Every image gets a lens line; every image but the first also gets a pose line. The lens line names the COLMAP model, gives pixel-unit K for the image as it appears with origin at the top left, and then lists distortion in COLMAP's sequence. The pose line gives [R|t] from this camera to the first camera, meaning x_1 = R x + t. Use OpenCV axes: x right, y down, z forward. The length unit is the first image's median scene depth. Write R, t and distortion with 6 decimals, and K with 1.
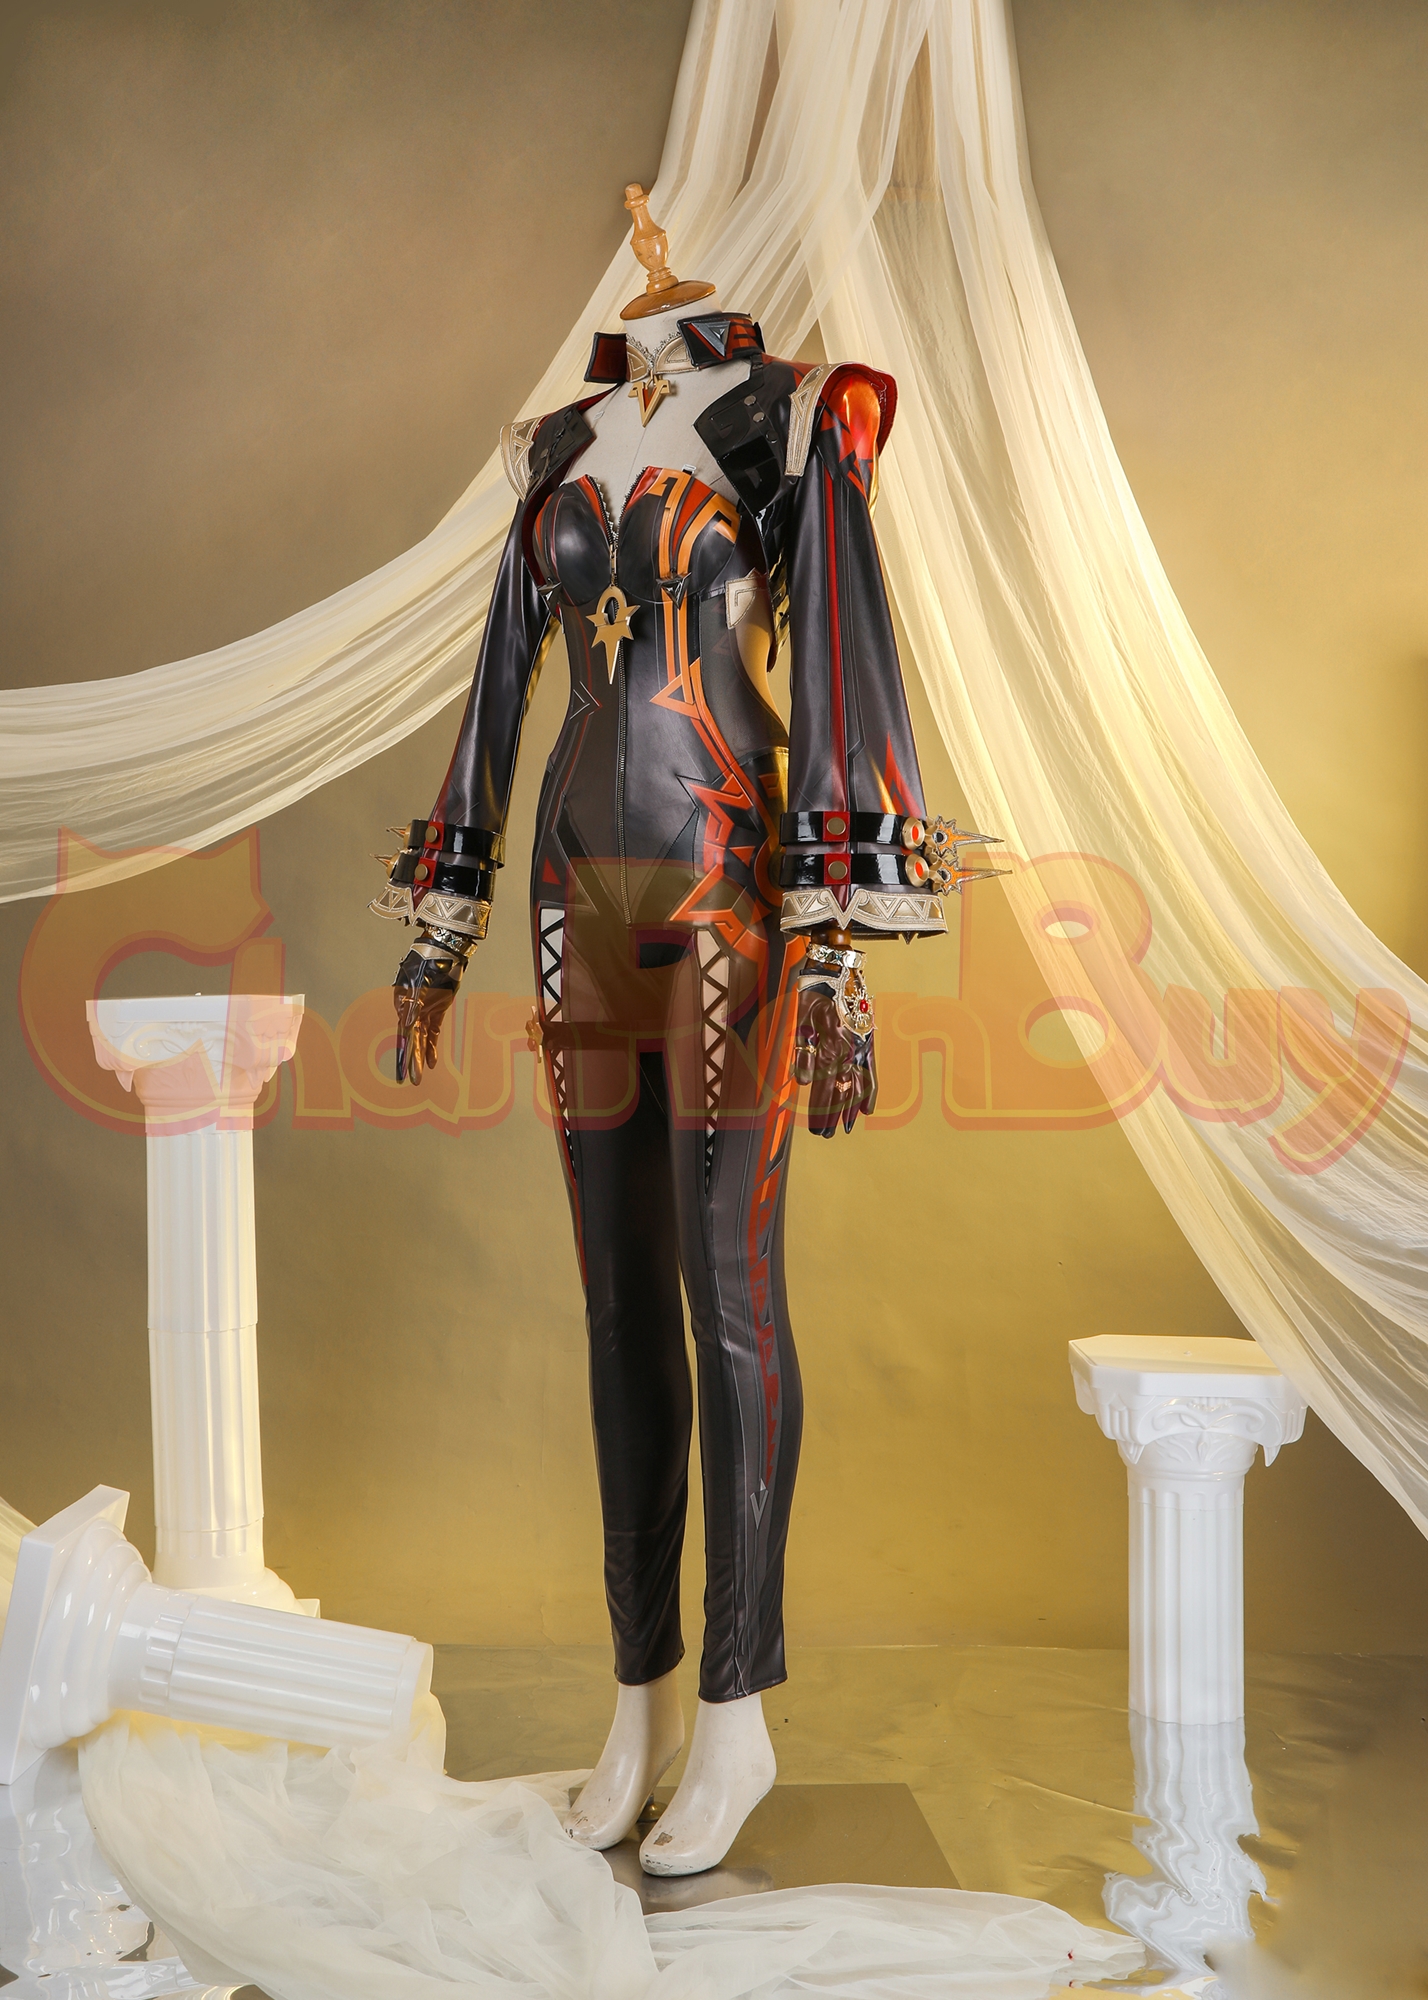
lens RADIAL K [[2675.6, 0, 707.9], [0, 2675.6, 1007.1], [0, 0, 1]] dist [-0.005215, 0.000000]
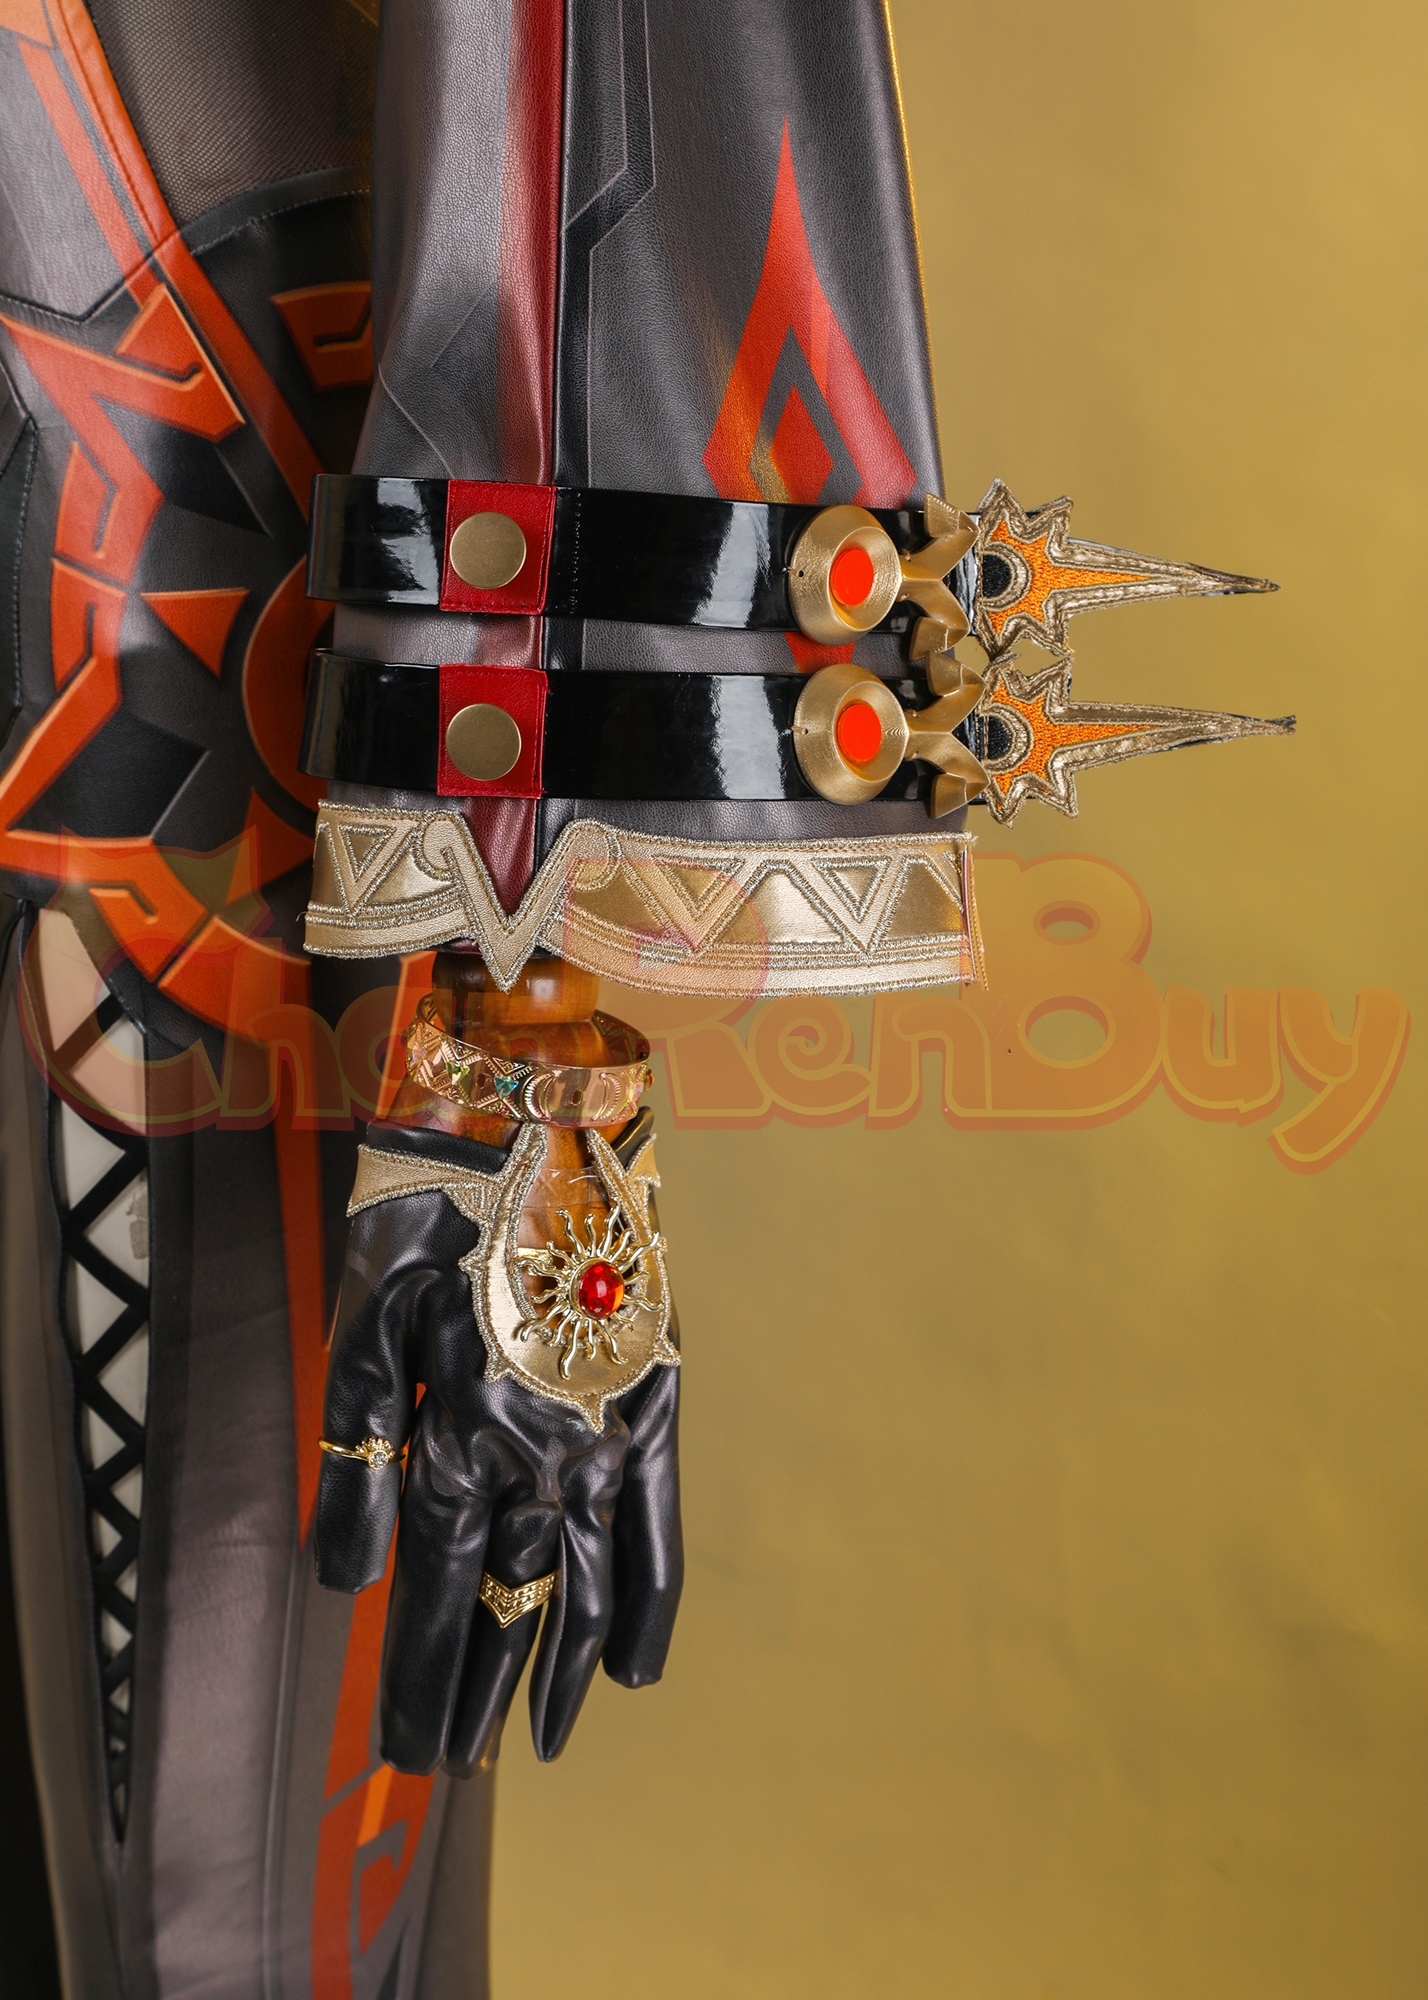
lens RADIAL K [[3993.5, 0, 715.9], [0, 3993.5, 1005.2], [0, 0, 1]] dist [0.193871, 0.000000]
pose [[0.981184, 0.056481, -0.184628, 0.131835], [-0.024278, 0.984757, 0.172231, -0.087462], [0.191542, -0.164507, 0.967600, 0.639403]]
